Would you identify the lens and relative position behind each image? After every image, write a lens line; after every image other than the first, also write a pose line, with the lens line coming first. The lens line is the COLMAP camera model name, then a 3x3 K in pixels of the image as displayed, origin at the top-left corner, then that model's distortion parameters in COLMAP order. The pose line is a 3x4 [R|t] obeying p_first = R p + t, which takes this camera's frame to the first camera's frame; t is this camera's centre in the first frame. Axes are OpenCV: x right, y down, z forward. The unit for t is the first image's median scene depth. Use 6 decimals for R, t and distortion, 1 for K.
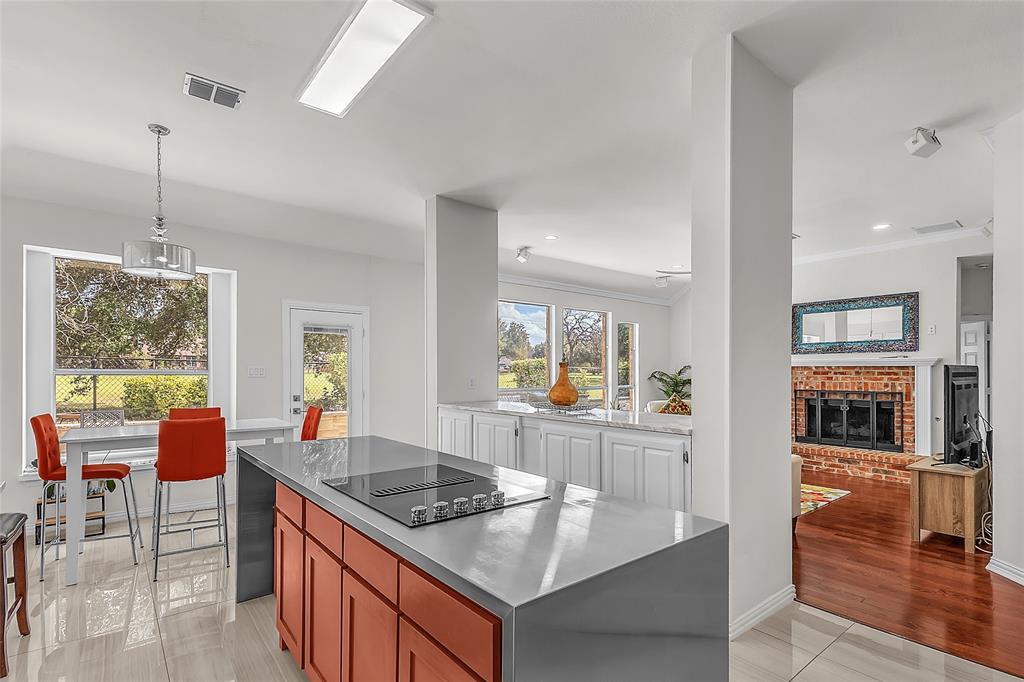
lens RADIAL K [[474.0, 0, 518.1], [0, 474.0, 369.0], [0, 0, 1]] dist [0.003339, -0.000189]
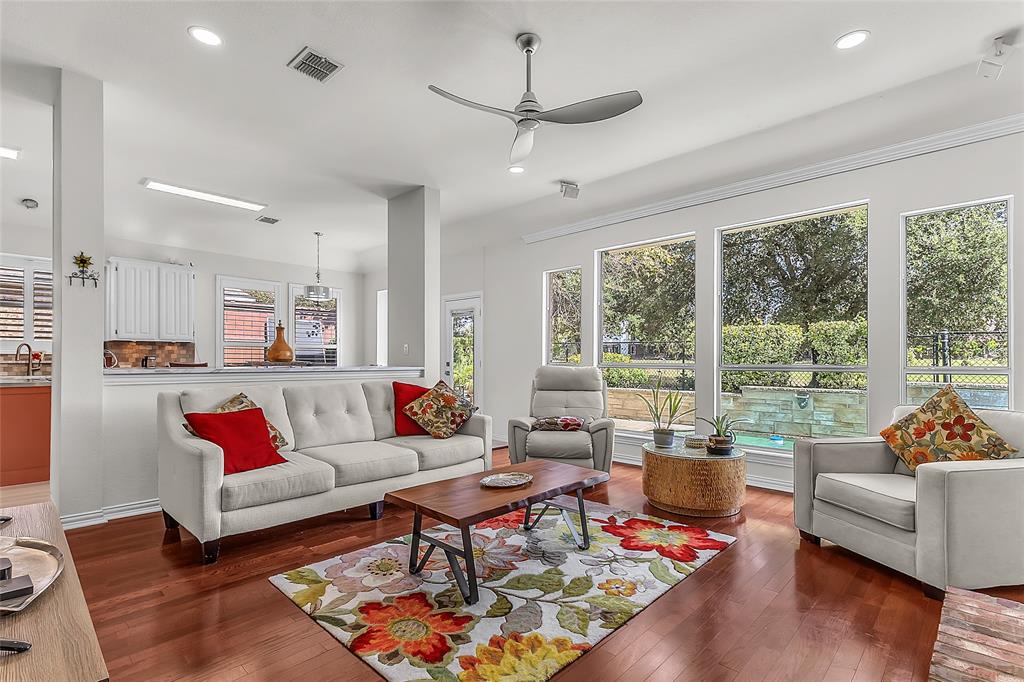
lens RADIAL K [[474.0, 0, 508.9], [0, 474.0, 366.3], [0, 0, 1]] dist [0.003339, -0.000189]
pose [[0.139131, 0.011454, -0.990208, 0.787808], [0.002577, 0.999926, 0.011928, 0.039739], [0.990271, -0.004211, 0.139091, 0.810599]]
